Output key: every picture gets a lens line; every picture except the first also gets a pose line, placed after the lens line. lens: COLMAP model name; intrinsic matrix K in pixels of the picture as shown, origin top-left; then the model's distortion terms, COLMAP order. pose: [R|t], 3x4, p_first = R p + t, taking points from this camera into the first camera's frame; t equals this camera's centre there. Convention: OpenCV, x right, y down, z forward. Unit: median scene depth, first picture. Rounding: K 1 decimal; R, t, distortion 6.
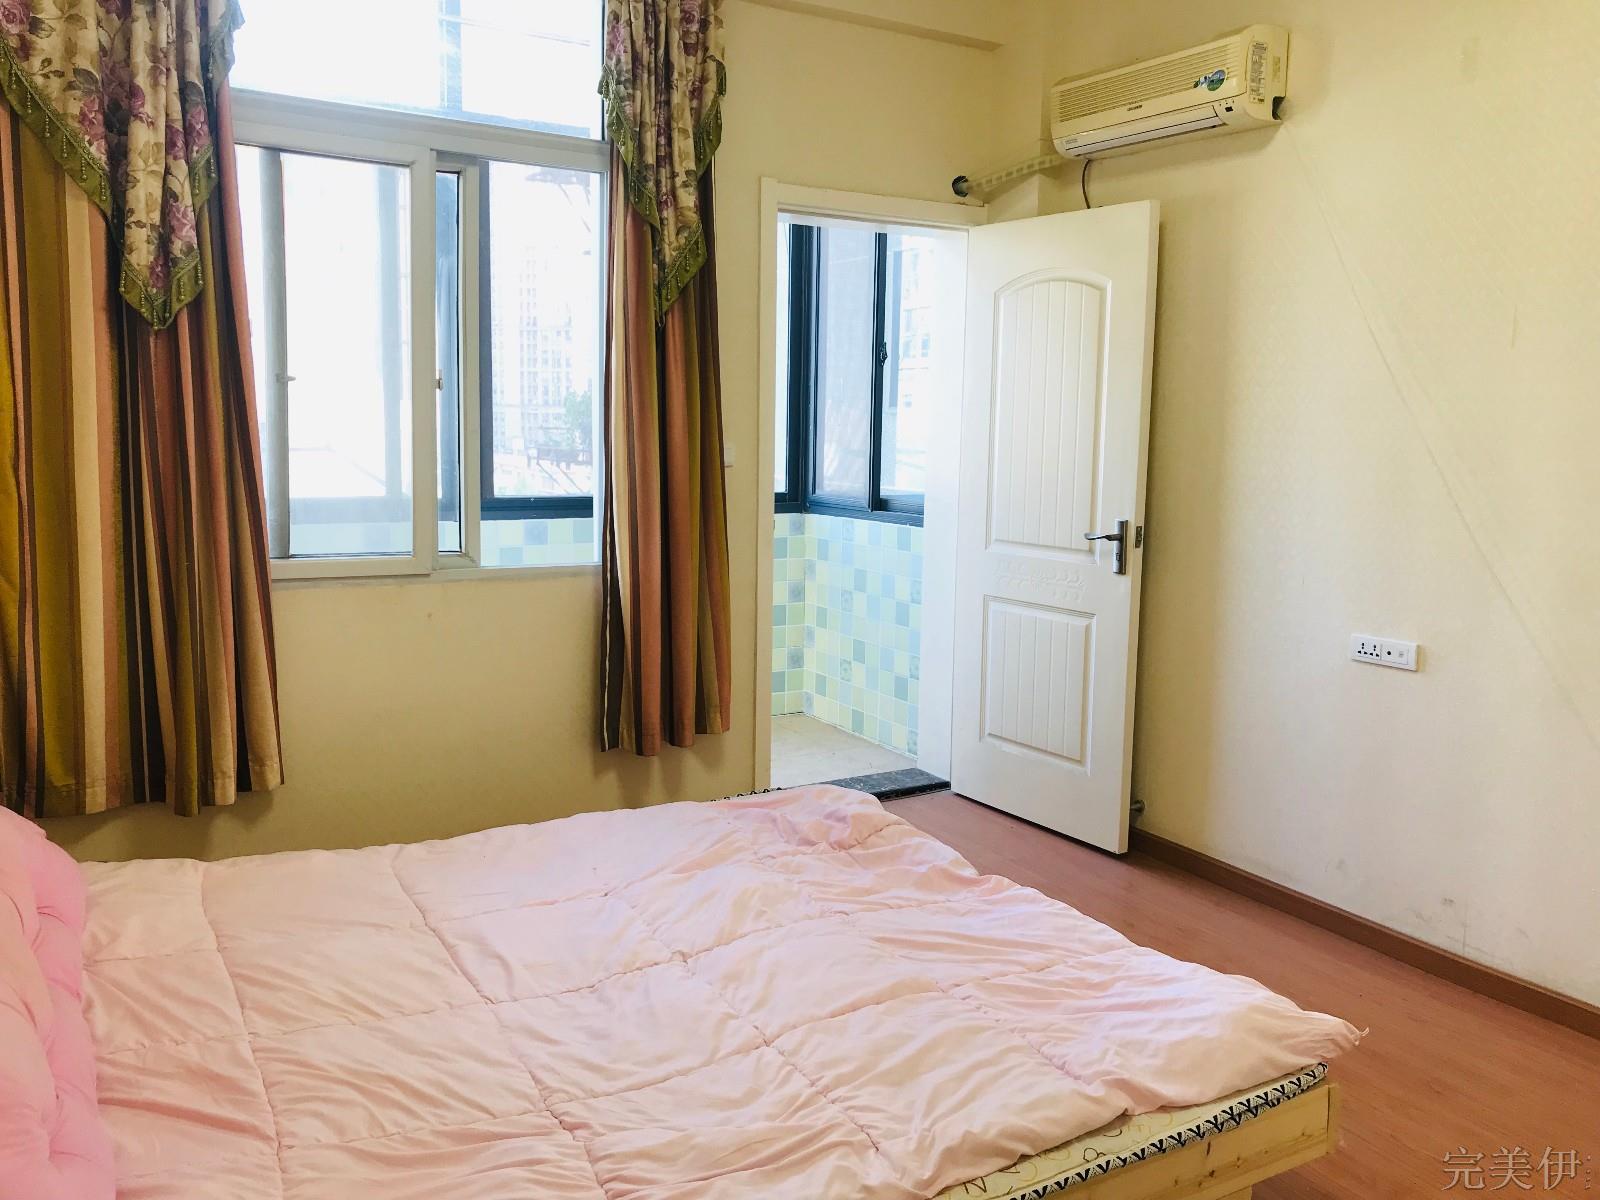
lens RADIAL K [[1337.1, 0, 808.3], [0, 1337.1, 591.6], [0, 0, 1]] dist [0.012476, -0.033014]
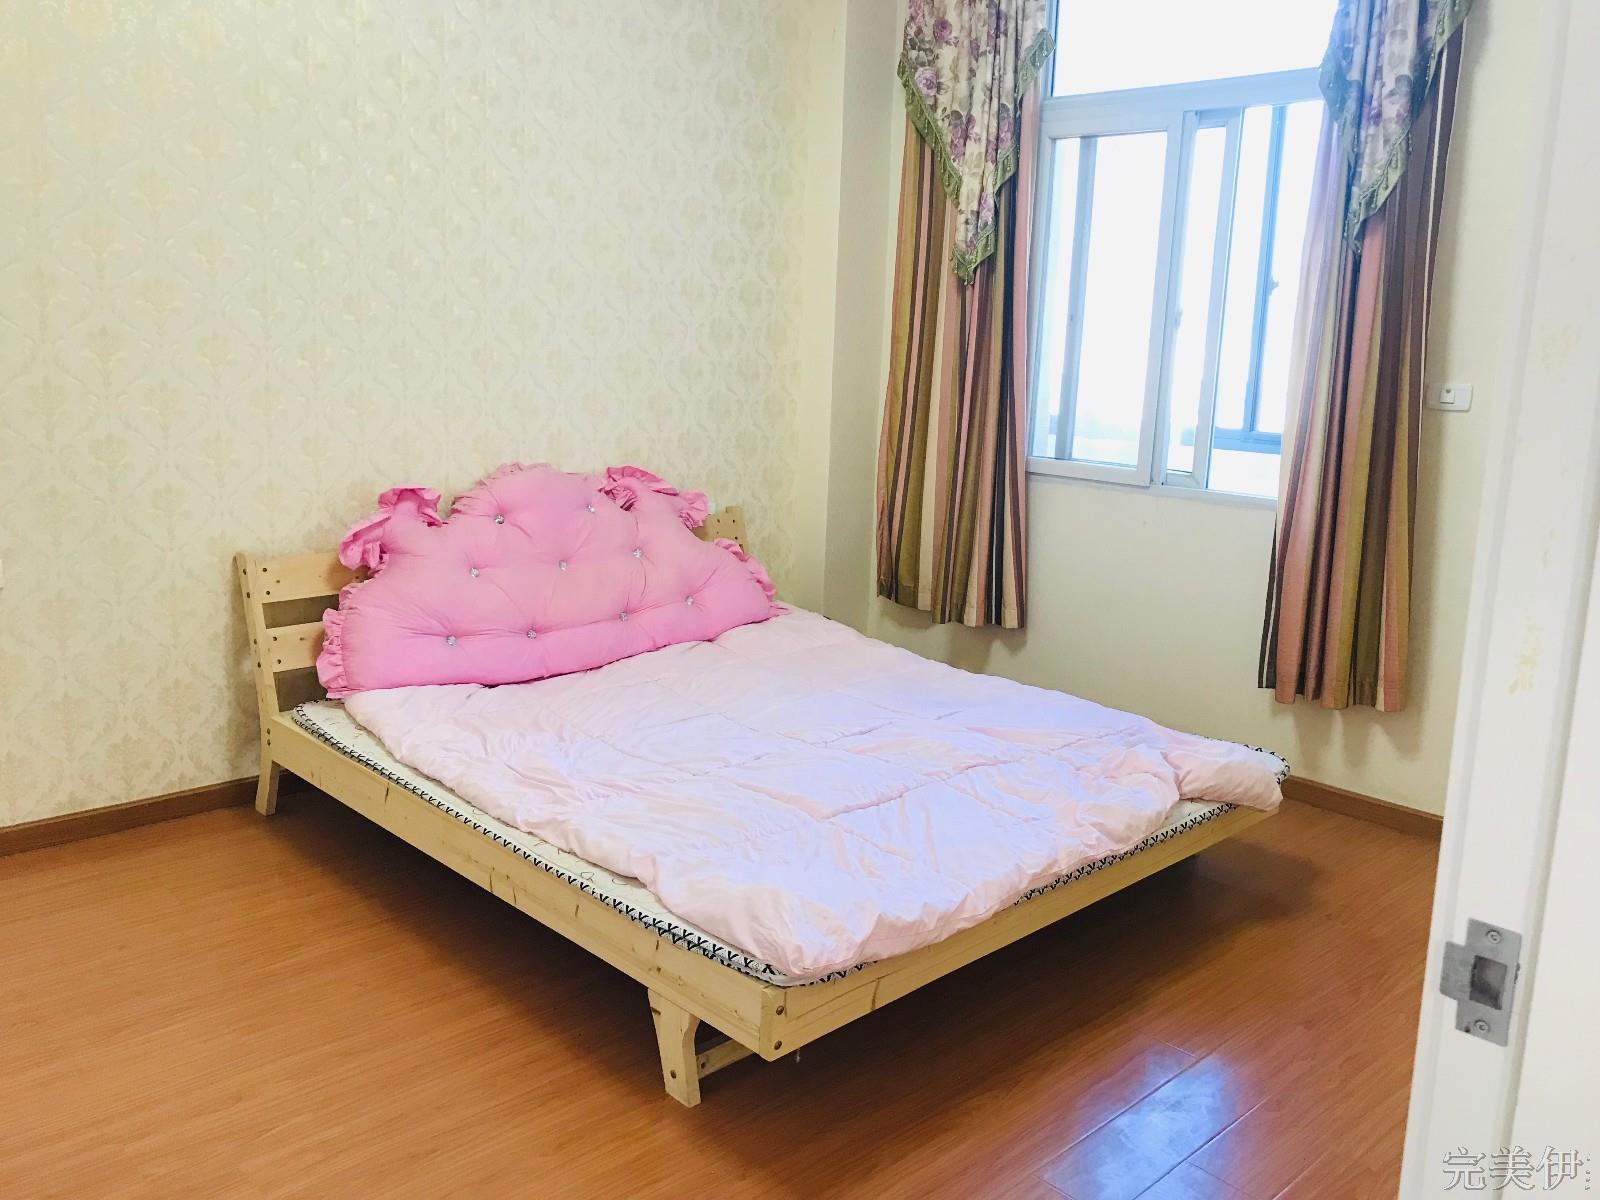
lens RADIAL K [[1337.1, 0, 808.9], [0, 1337.1, 602.7], [0, 0, 1]] dist [0.012476, -0.033014]
pose [[0.202252, 0.174037, -0.963745, 0.932853], [-0.158994, 0.976863, 0.143040, -0.040488], [0.966341, 0.124299, 0.225244, 0.556032]]
